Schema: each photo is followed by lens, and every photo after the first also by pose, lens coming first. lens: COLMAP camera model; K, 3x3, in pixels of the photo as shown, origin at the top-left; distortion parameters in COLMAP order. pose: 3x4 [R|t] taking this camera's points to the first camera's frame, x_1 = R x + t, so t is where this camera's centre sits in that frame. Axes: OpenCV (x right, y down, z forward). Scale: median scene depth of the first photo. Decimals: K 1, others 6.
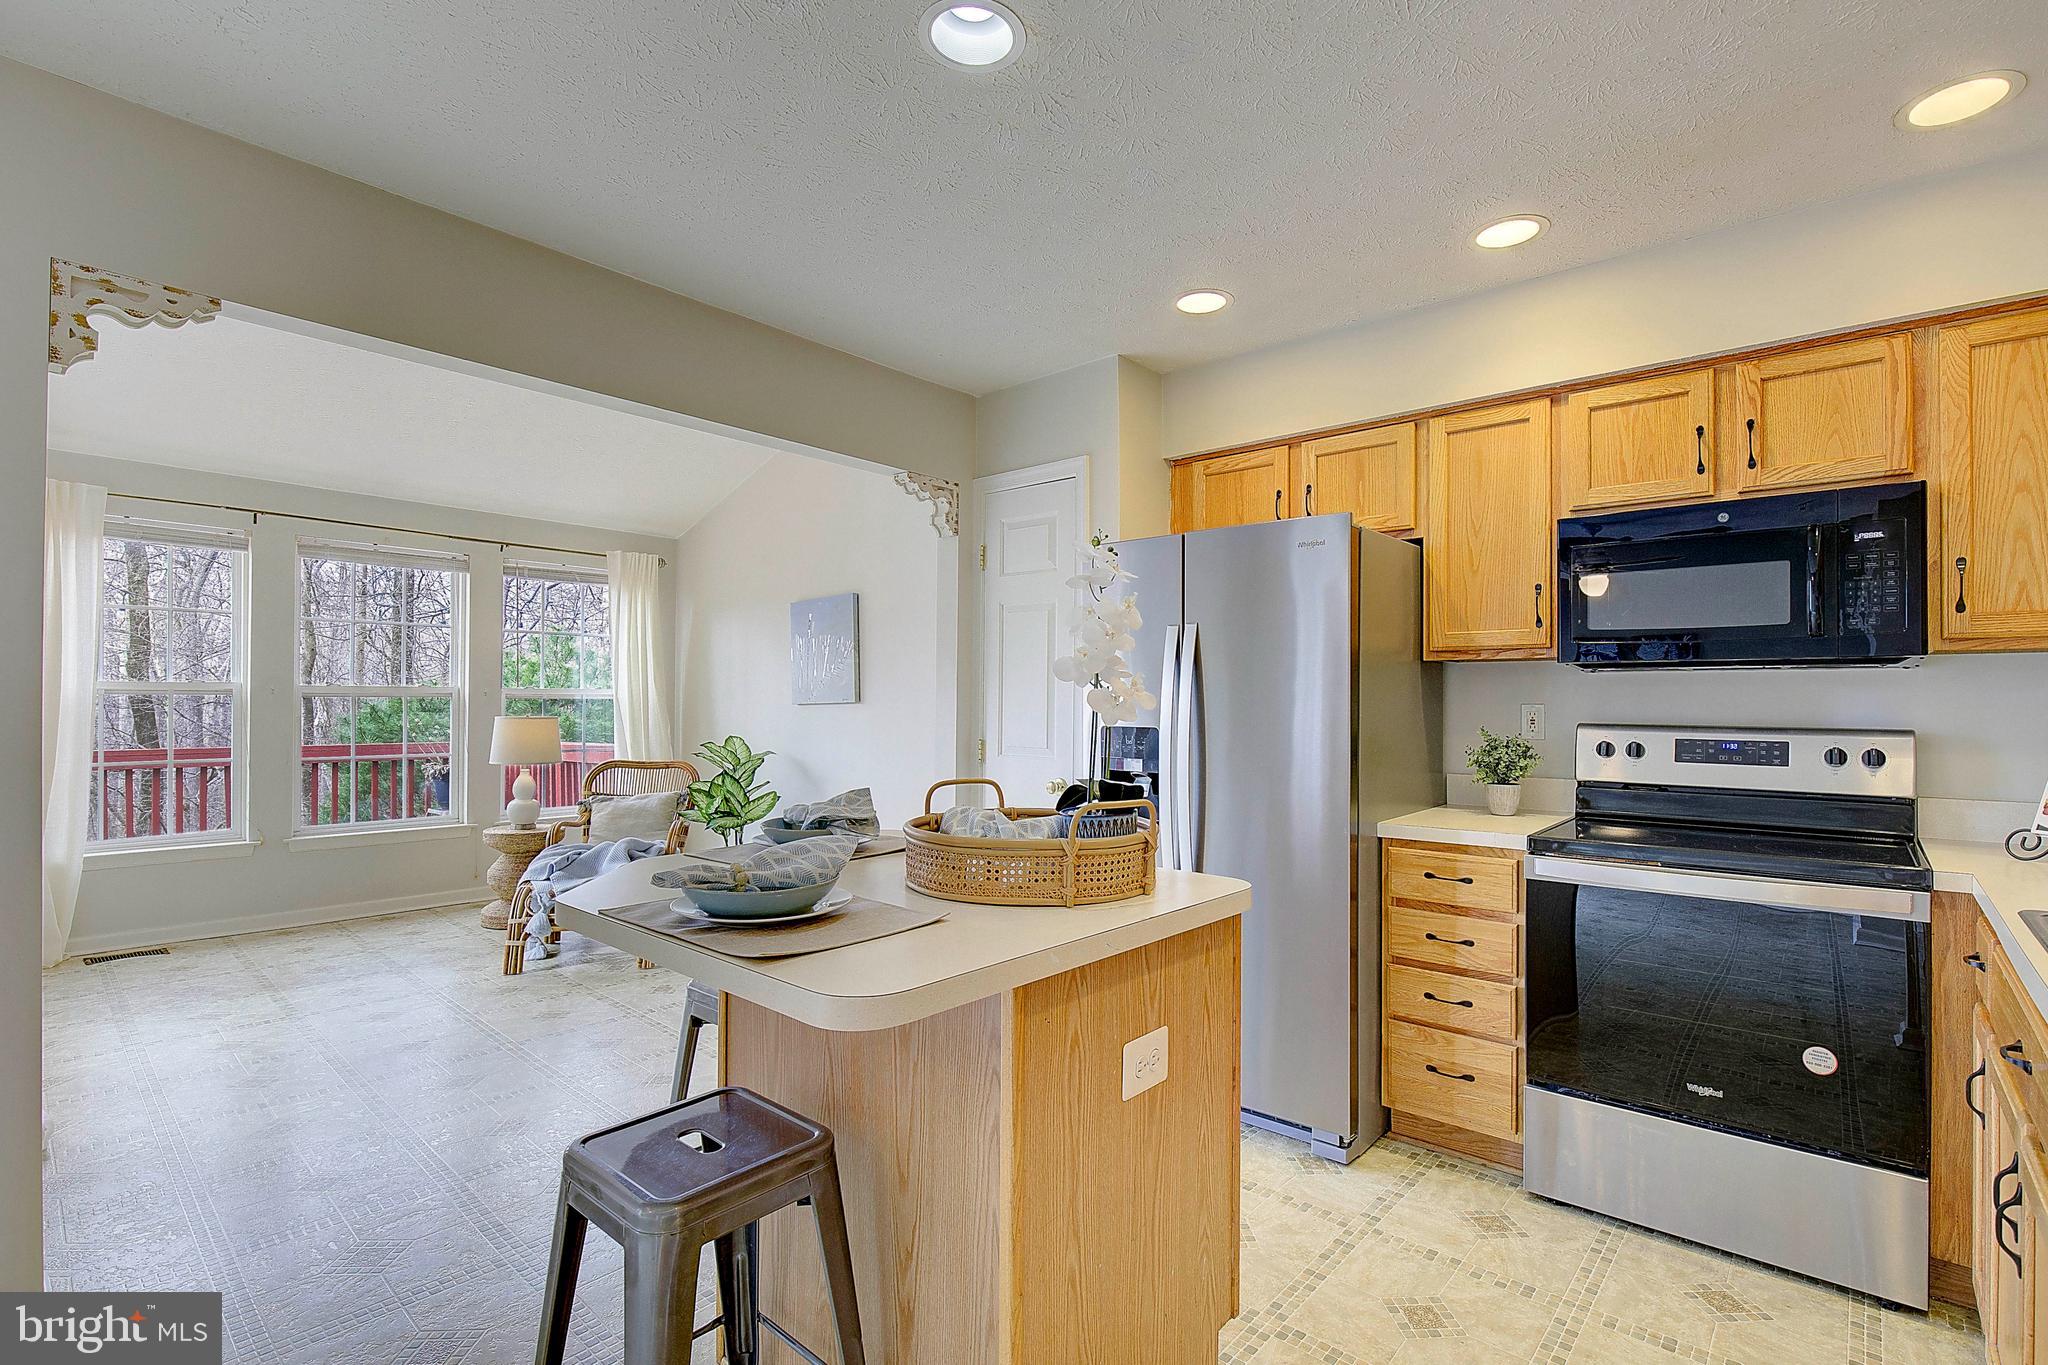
lens RADIAL K [[939.8, 0, 1048.8], [0, 939.8, 691.7], [0, 0, 1]] dist [-0.001634, -0.000573]
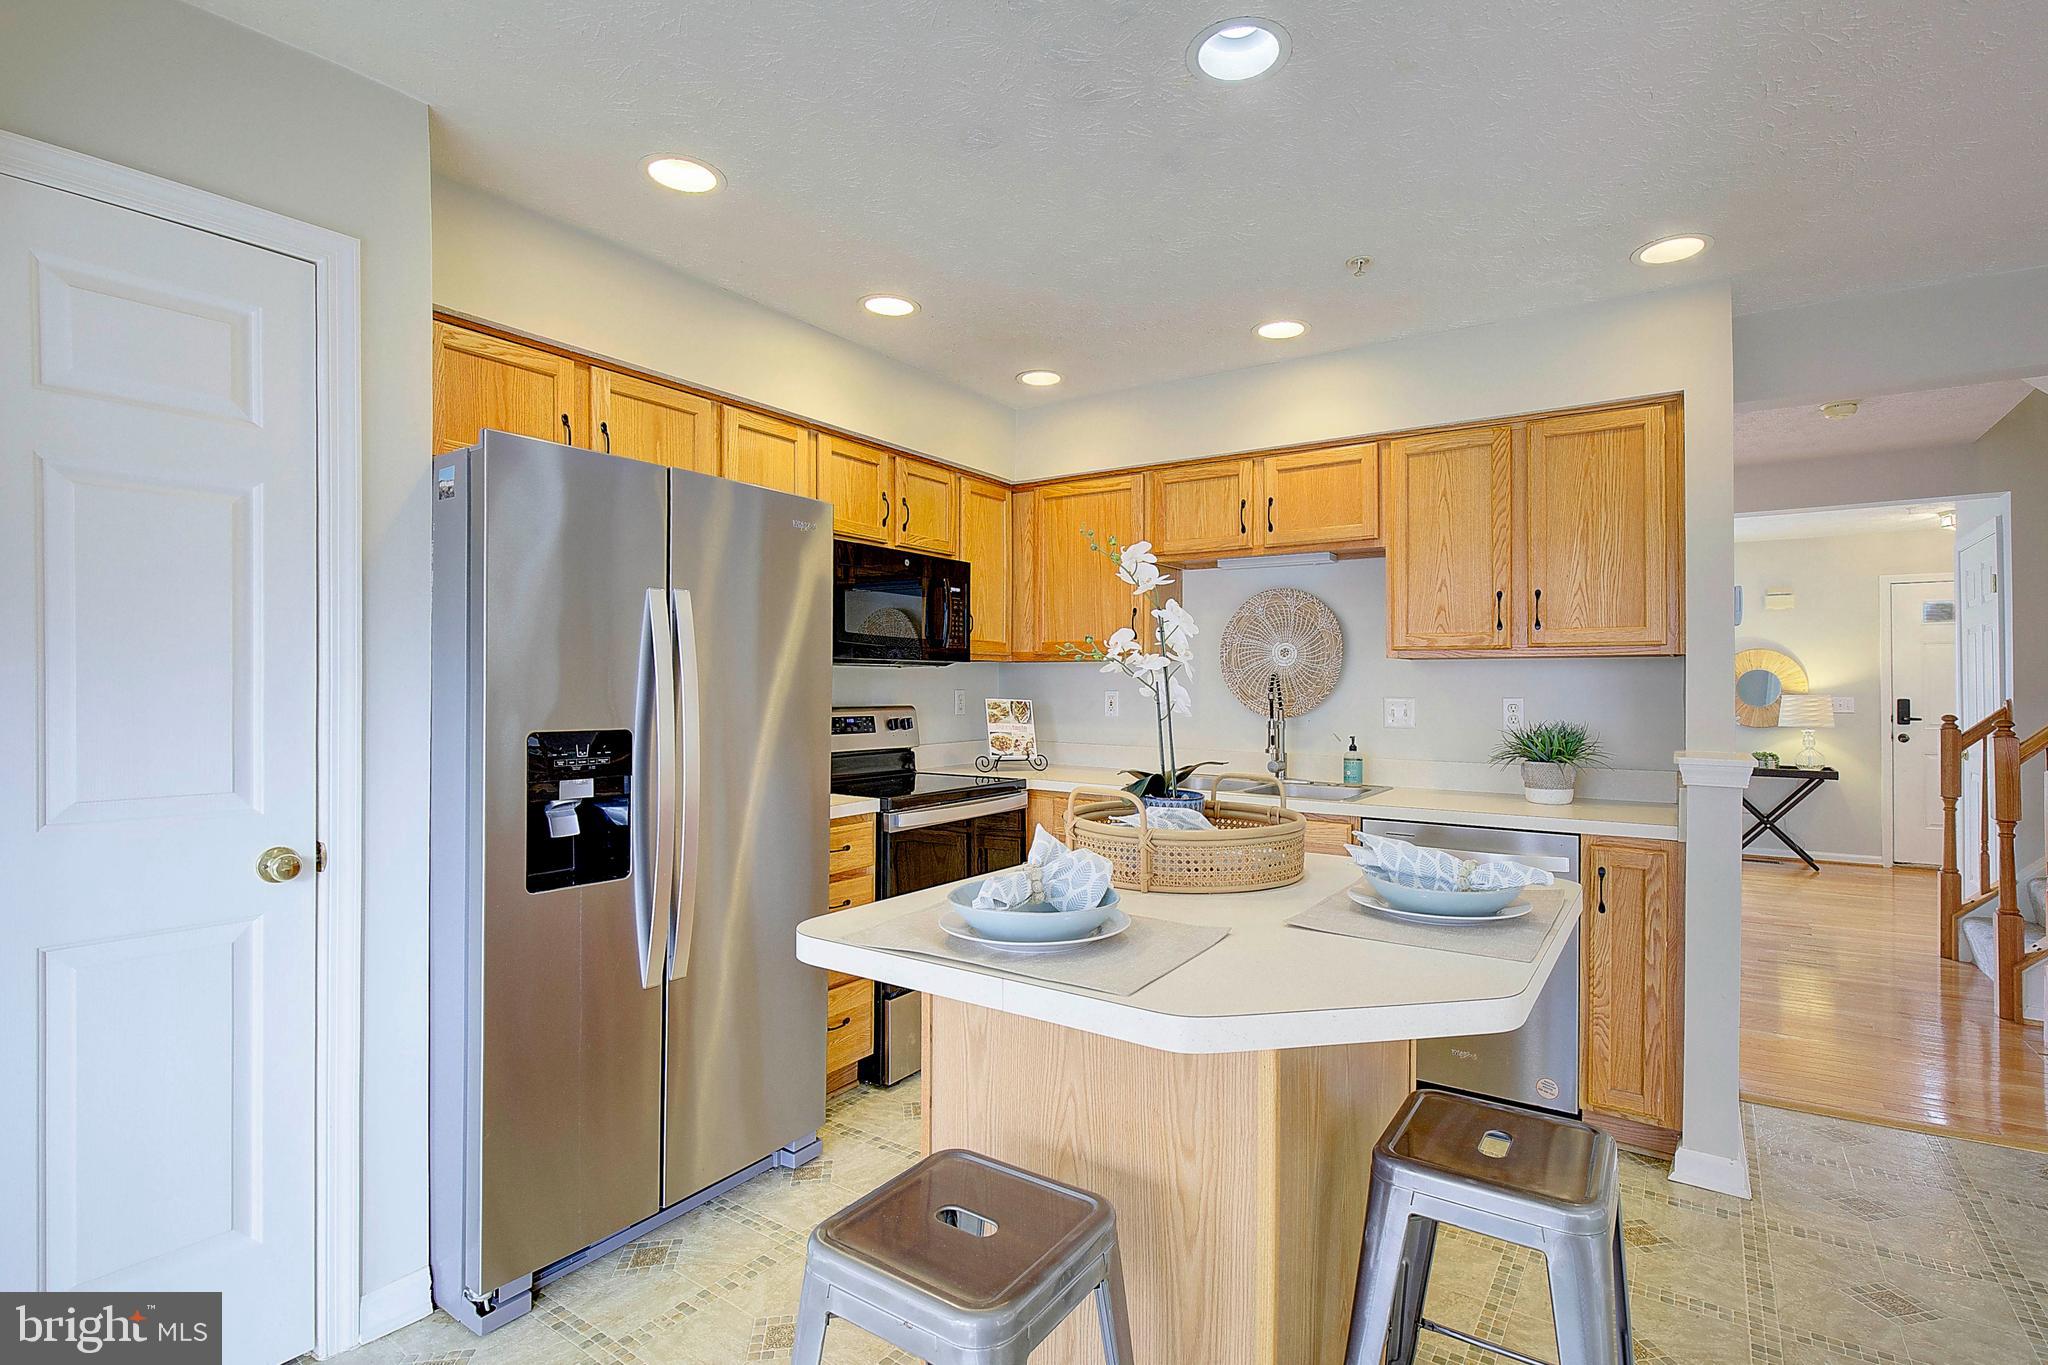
lens RADIAL K [[966.1, 0, 1067.2], [0, 966.1, 678.6], [0, 0, 1]] dist [0.000571, -0.000235]
pose [[-0.126876, 0.004373, 0.991909, -0.732314], [-0.012083, 0.999909, -0.005953, 0.000240], [-0.991845, -0.012740, -0.126811, 0.866754]]
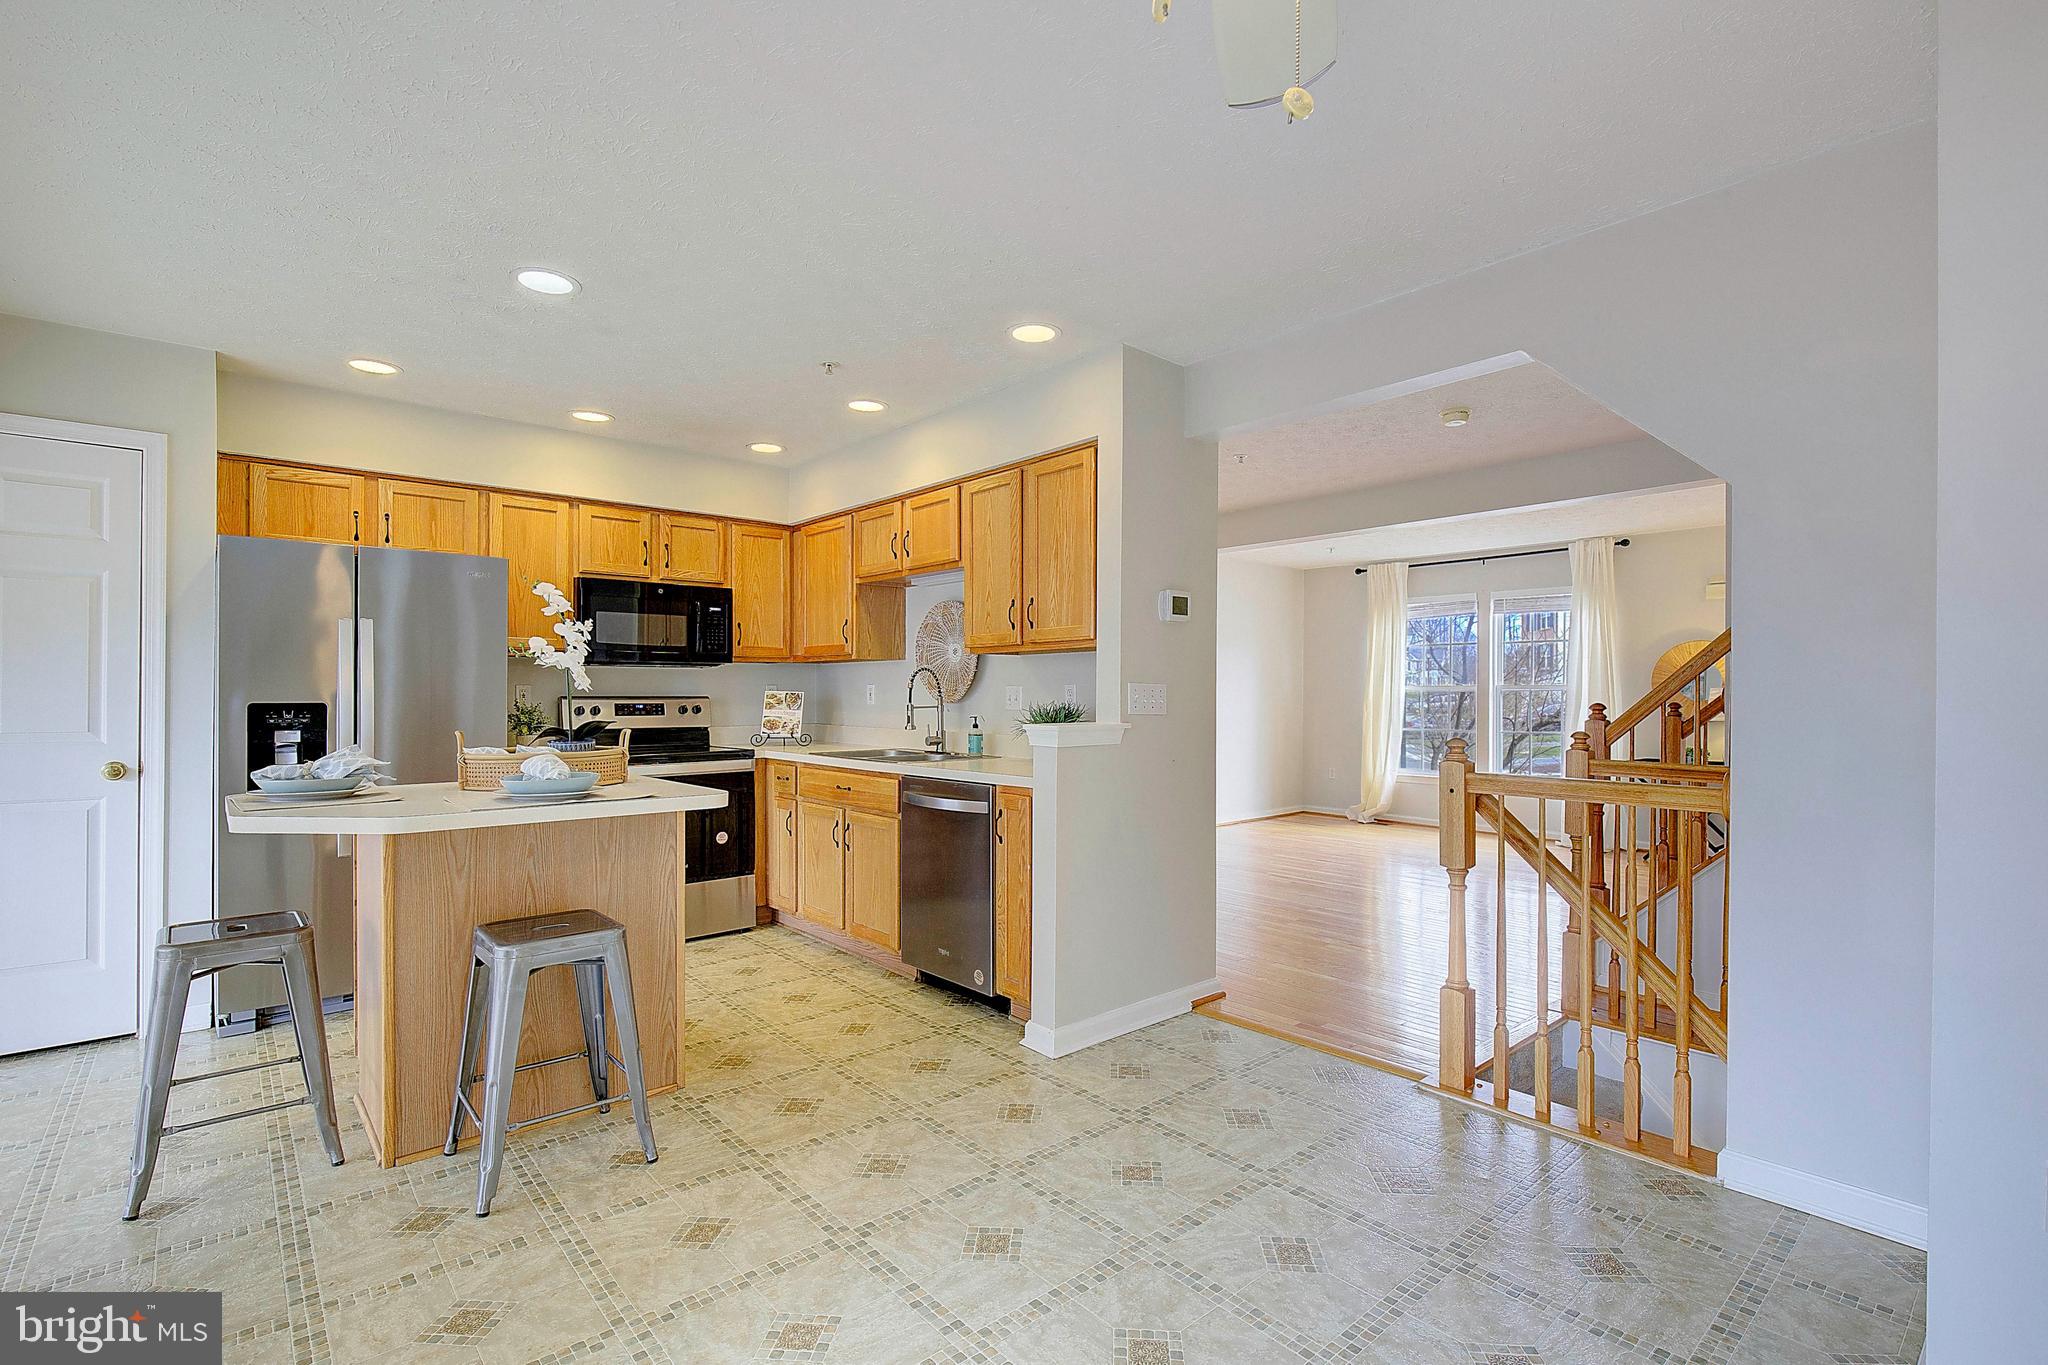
lens RADIAL K [[939.8, 0, 1048.8], [0, 939.8, 691.7], [0, 0, 1]] dist [-0.001634, -0.000573]
pose [[0.128185, -0.001439, 0.991749, -1.075092], [-0.003862, 0.999991, 0.001951, 0.020824], [-0.991743, -0.004080, 0.128178, -0.074922]]
